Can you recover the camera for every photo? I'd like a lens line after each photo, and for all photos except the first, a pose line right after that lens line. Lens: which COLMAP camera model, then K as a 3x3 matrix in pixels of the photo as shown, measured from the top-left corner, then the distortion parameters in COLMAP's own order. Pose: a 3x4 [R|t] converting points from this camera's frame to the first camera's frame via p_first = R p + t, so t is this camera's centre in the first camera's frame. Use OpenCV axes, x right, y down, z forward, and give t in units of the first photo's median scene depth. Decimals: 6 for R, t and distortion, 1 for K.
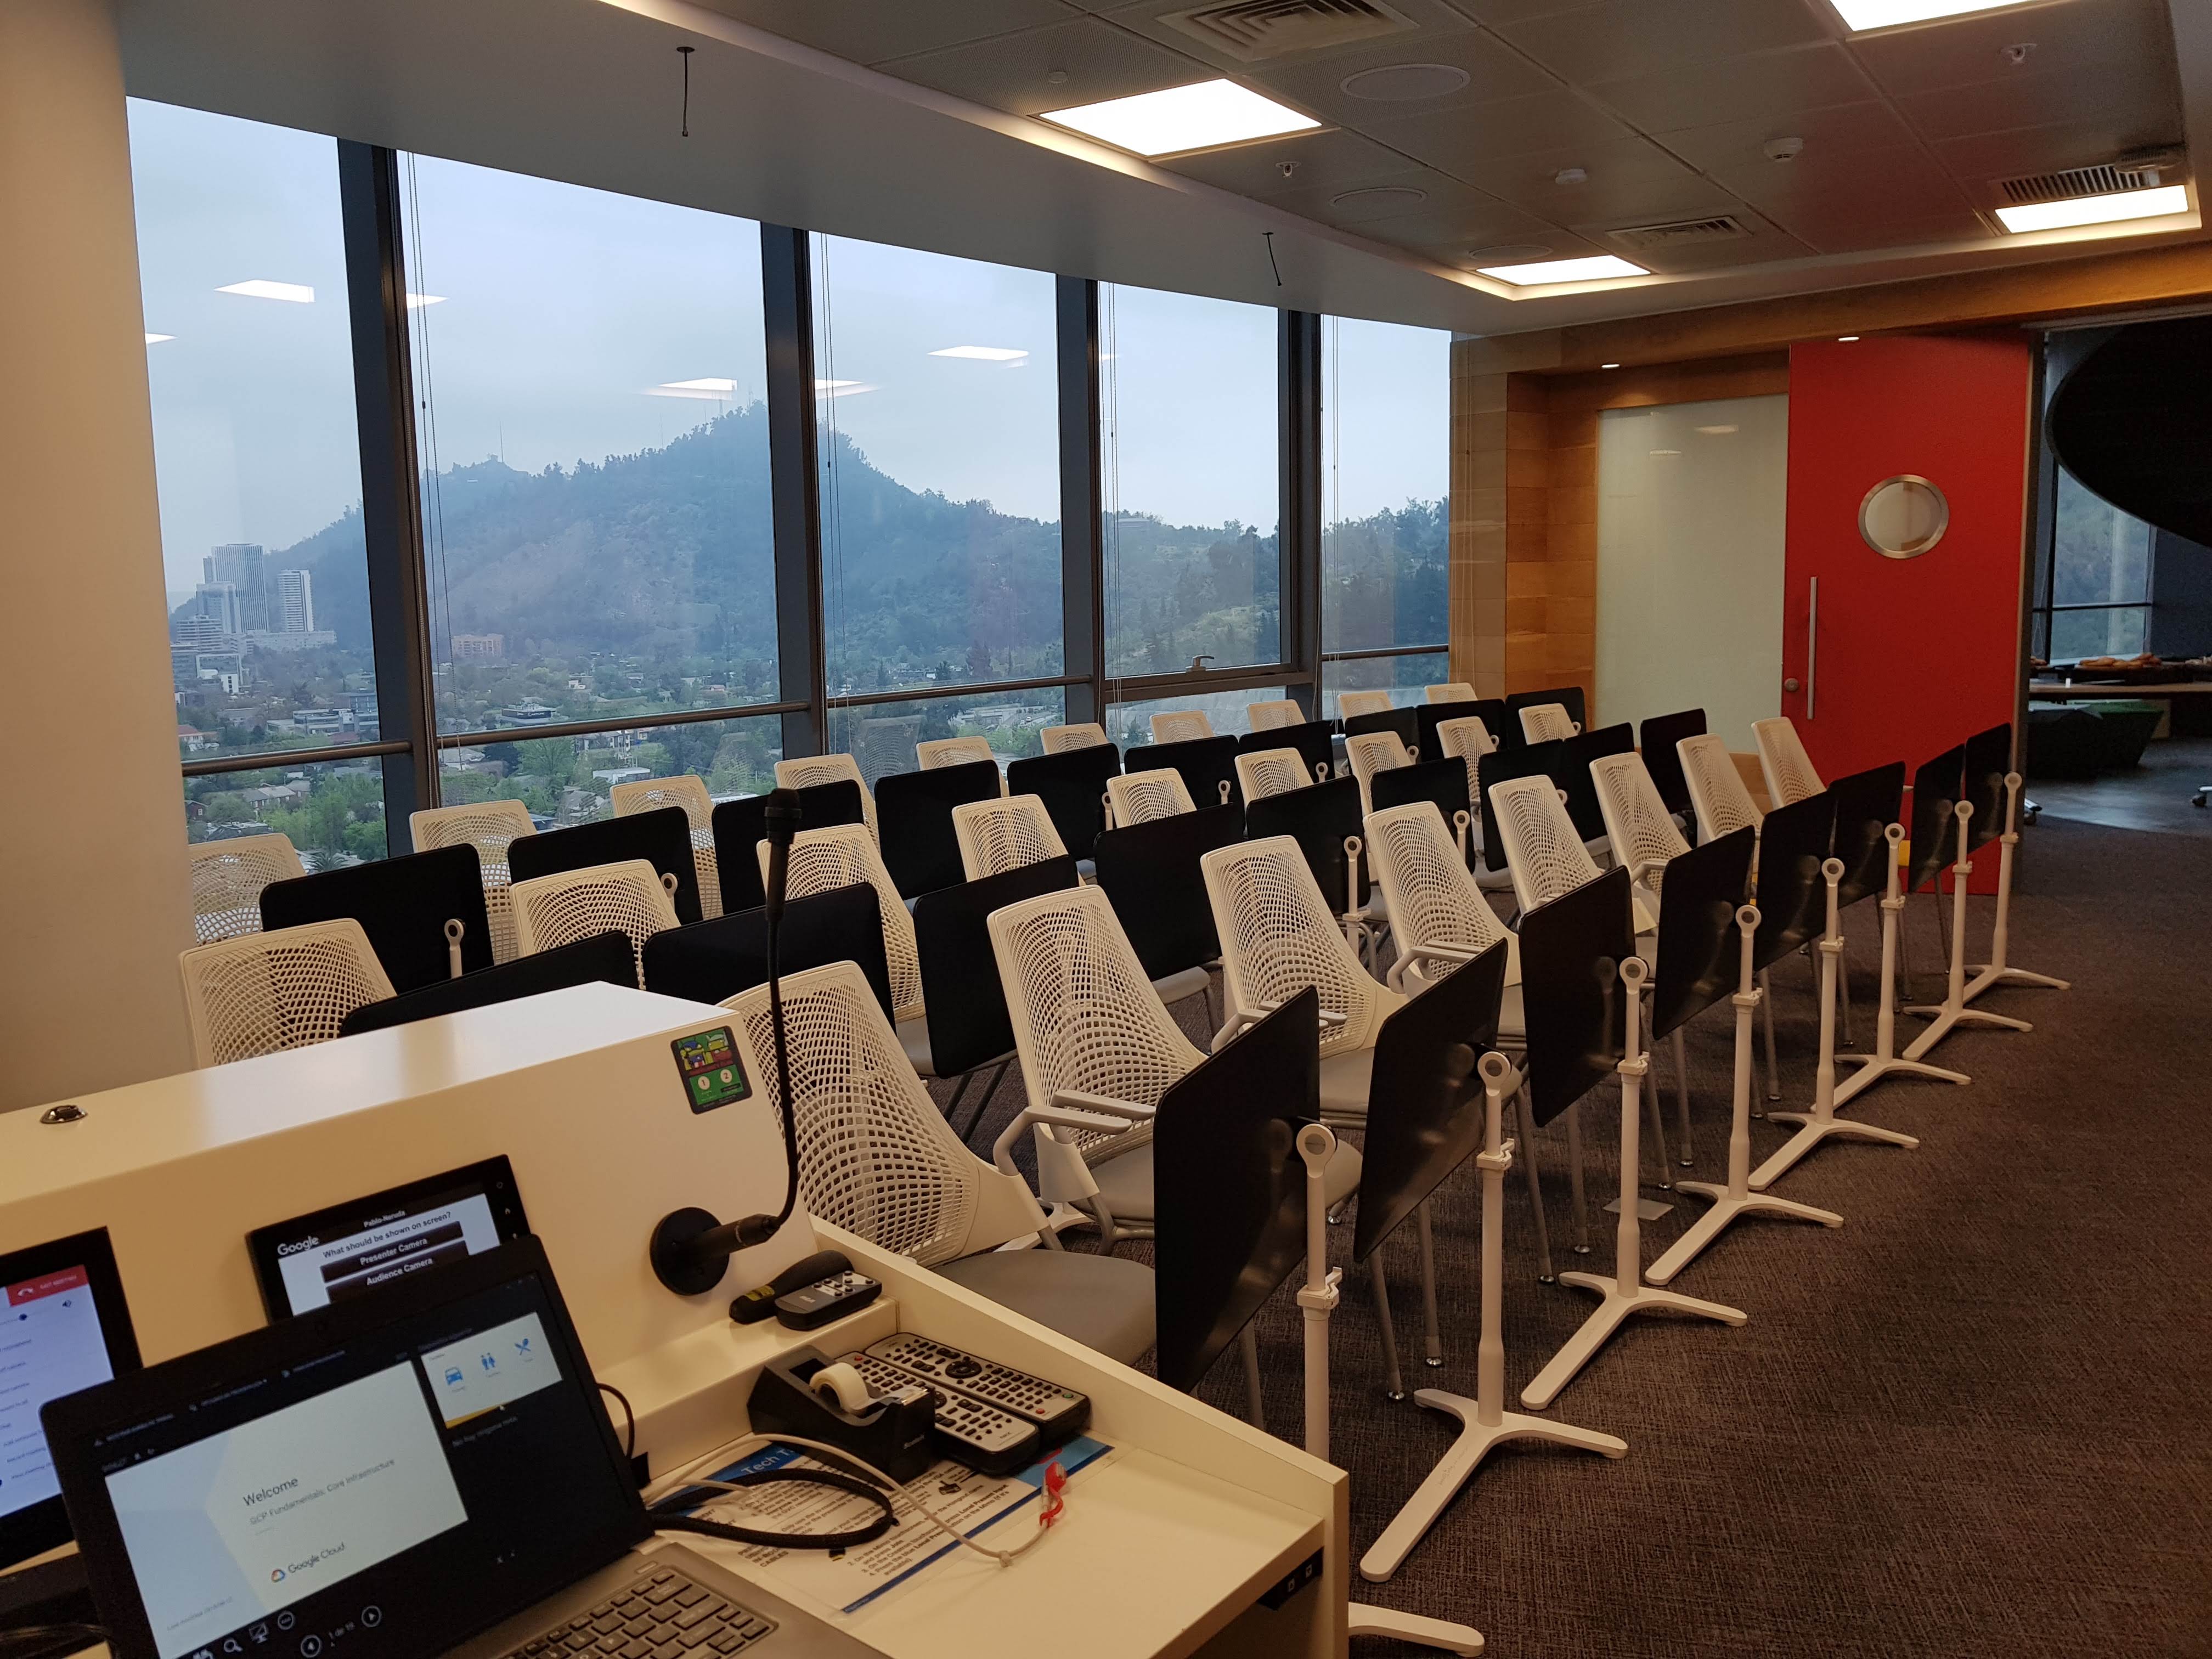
lens RADIAL K [[1687.1, 0, 1092.9], [0, 1687.1, 828.8], [0, 0, 1]] dist [0.001218, 0.000127]
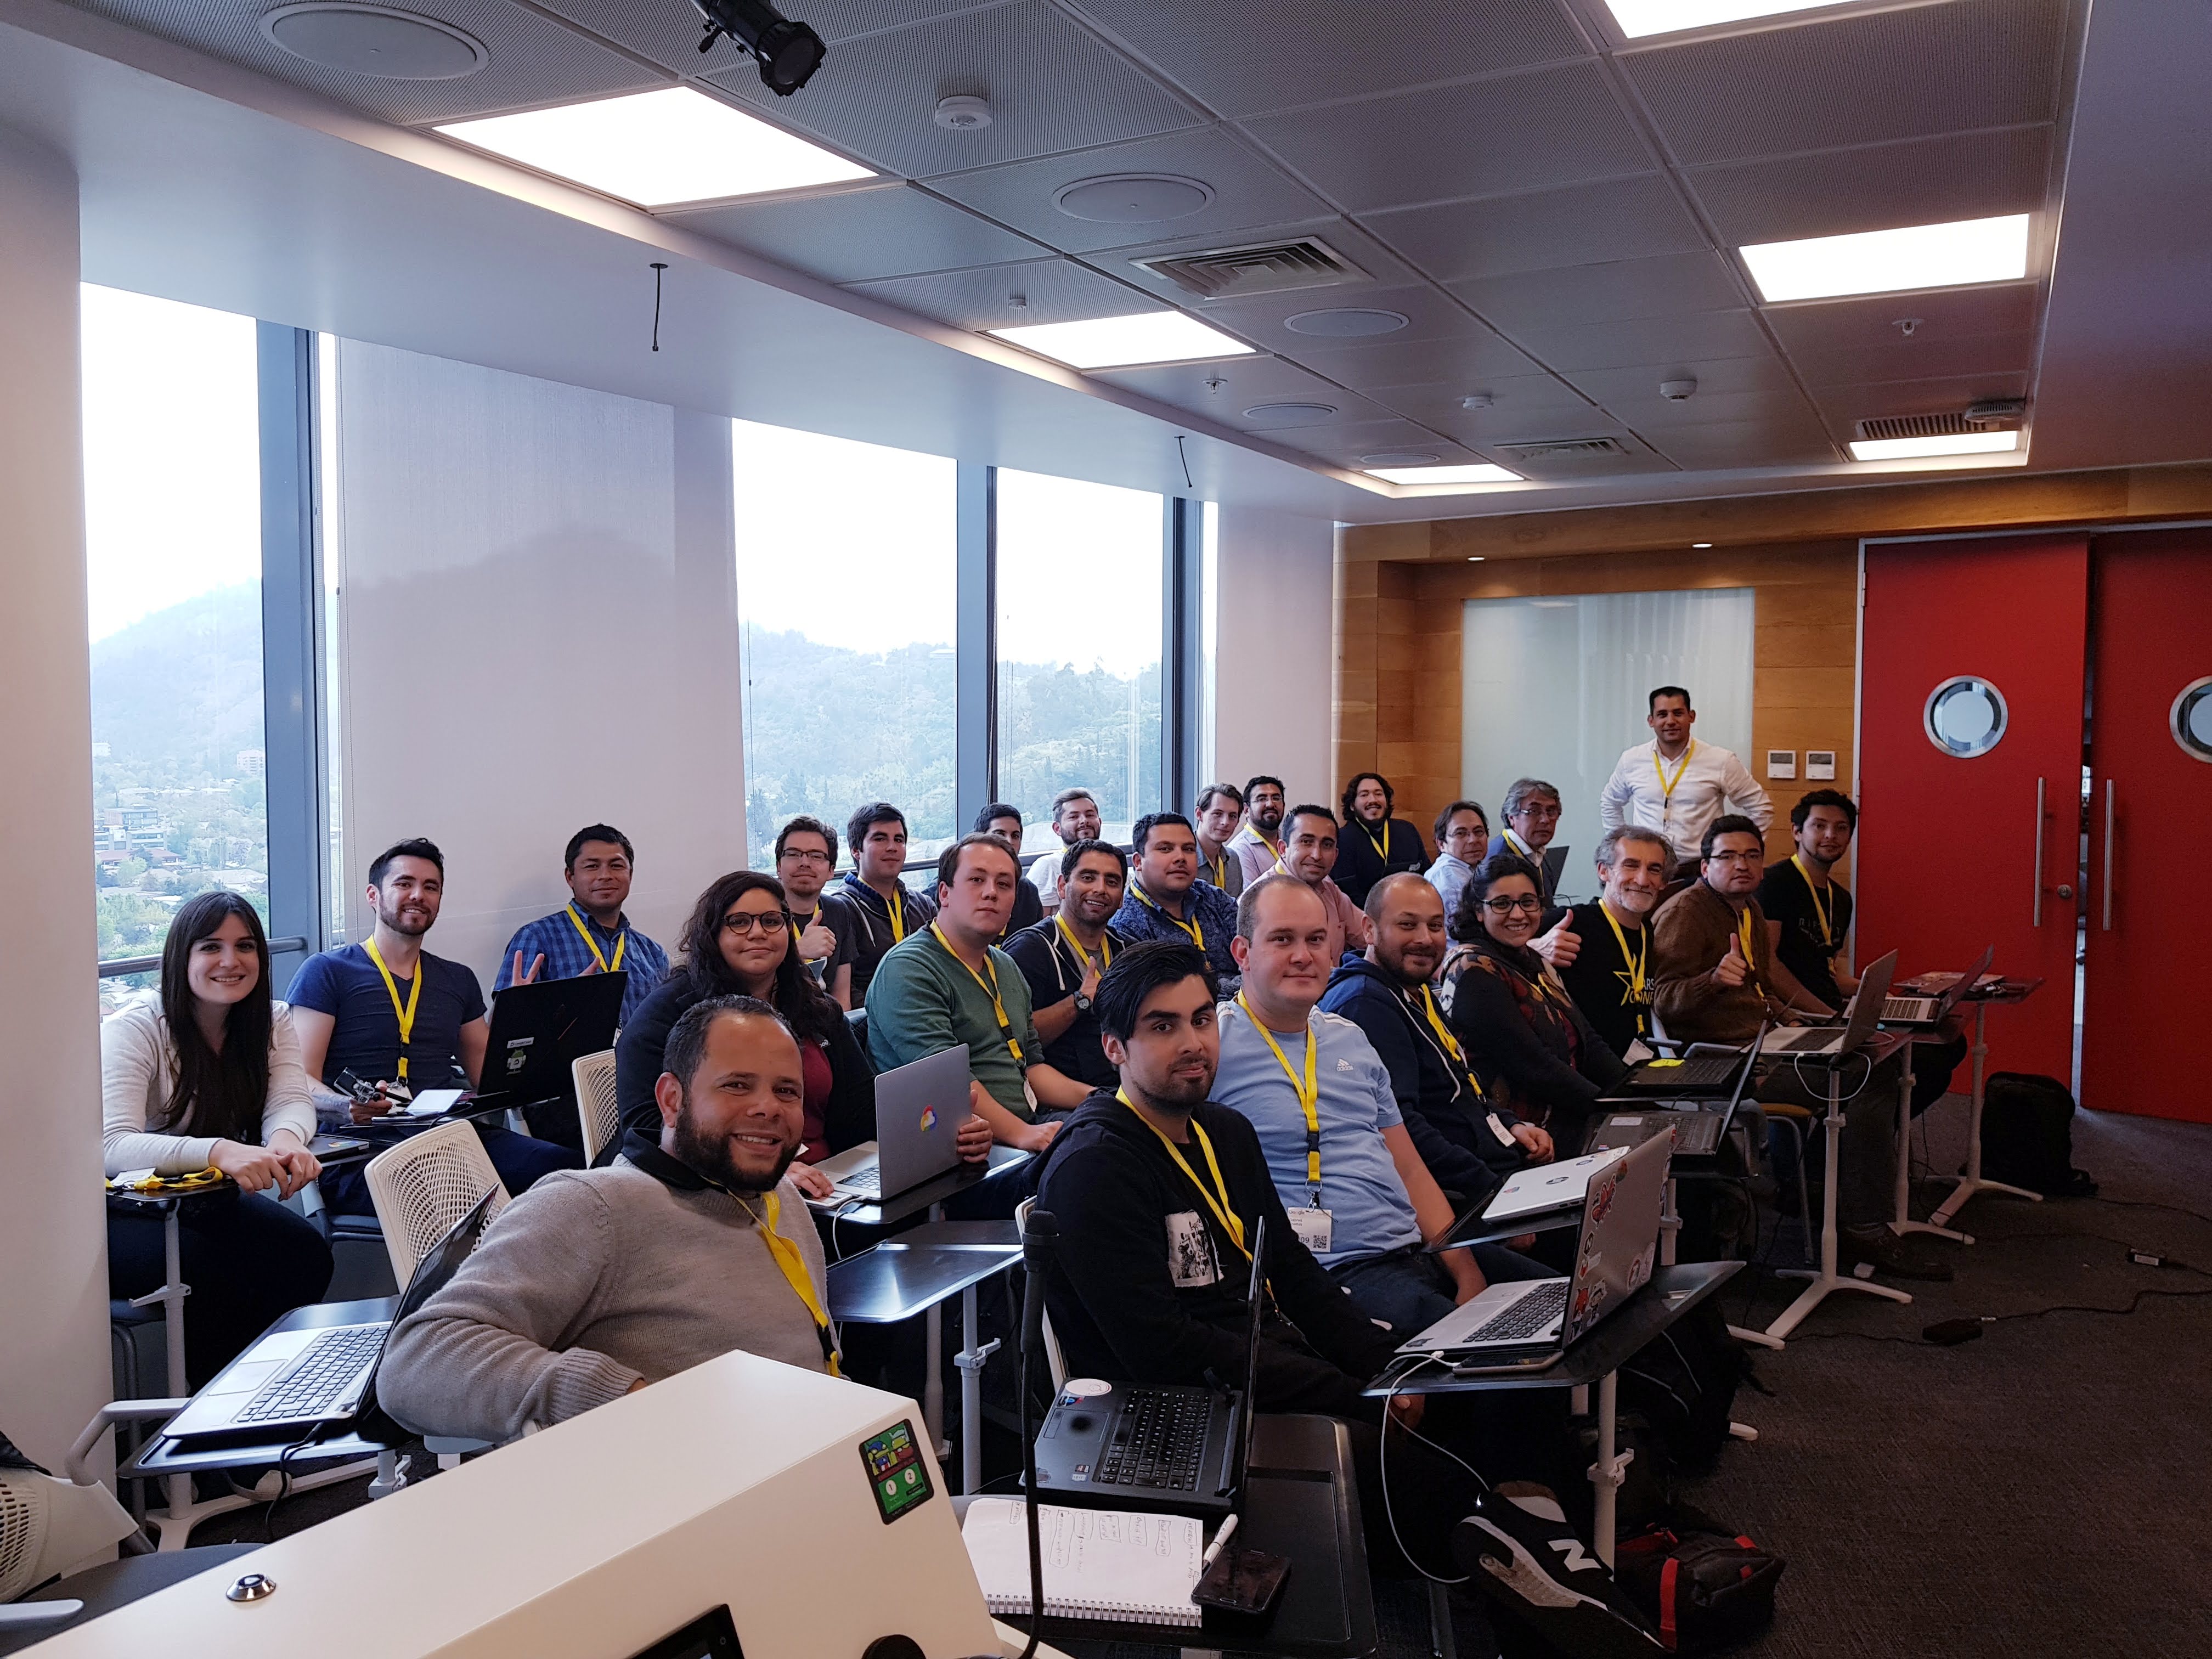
lens RADIAL K [[1689.9, 0, 1060.7], [0, 1689.9, 831.5], [0, 0, 1]] dist [0.005532, -0.007821]
pose [[0.994046, 0.018196, 0.107428, -0.066462], [-0.011217, 0.997808, -0.065212, -0.042280], [-0.108379, 0.063619, 0.992072, 0.007019]]
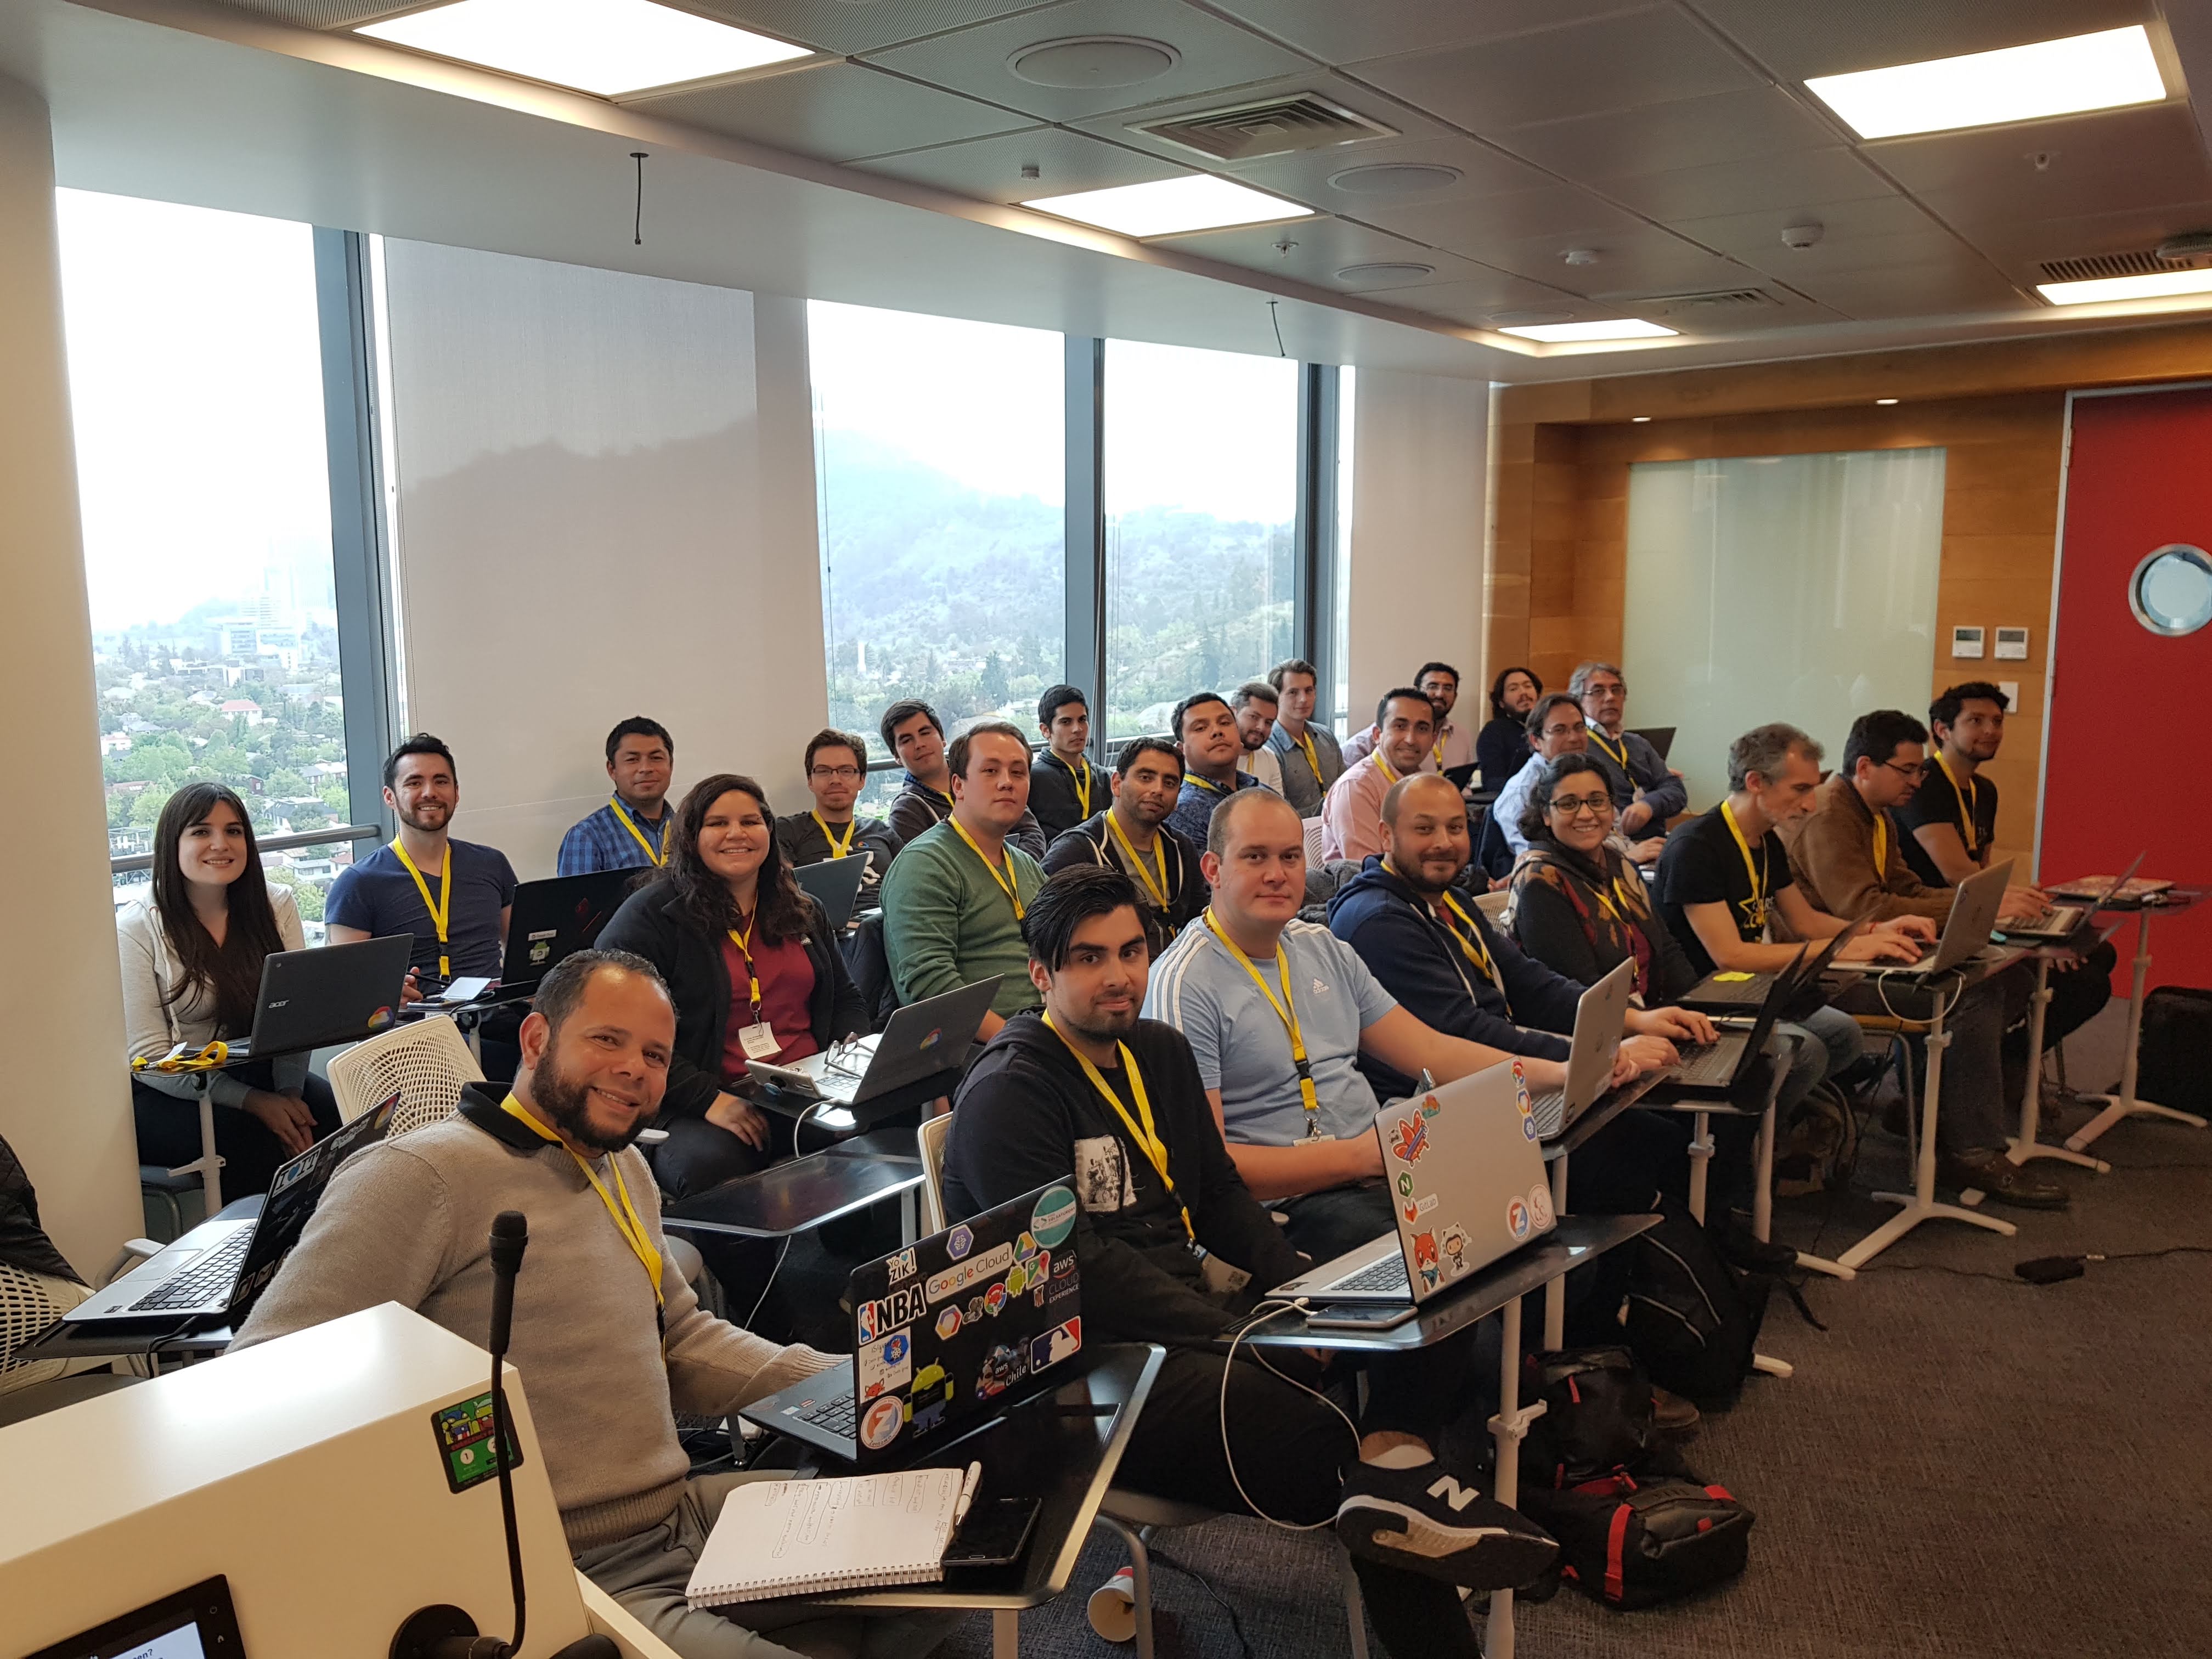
lens RADIAL K [[1687.1, 0, 1106.0], [0, 1687.1, 829.5], [0, 0, 1]] dist [-0.006291, 0.005322]
pose [[0.999257, 0.022717, -0.031122, 0.040608], [-0.022039, 0.999516, 0.021954, -0.062515], [0.031605, -0.021252, 0.999274, 0.019919]]
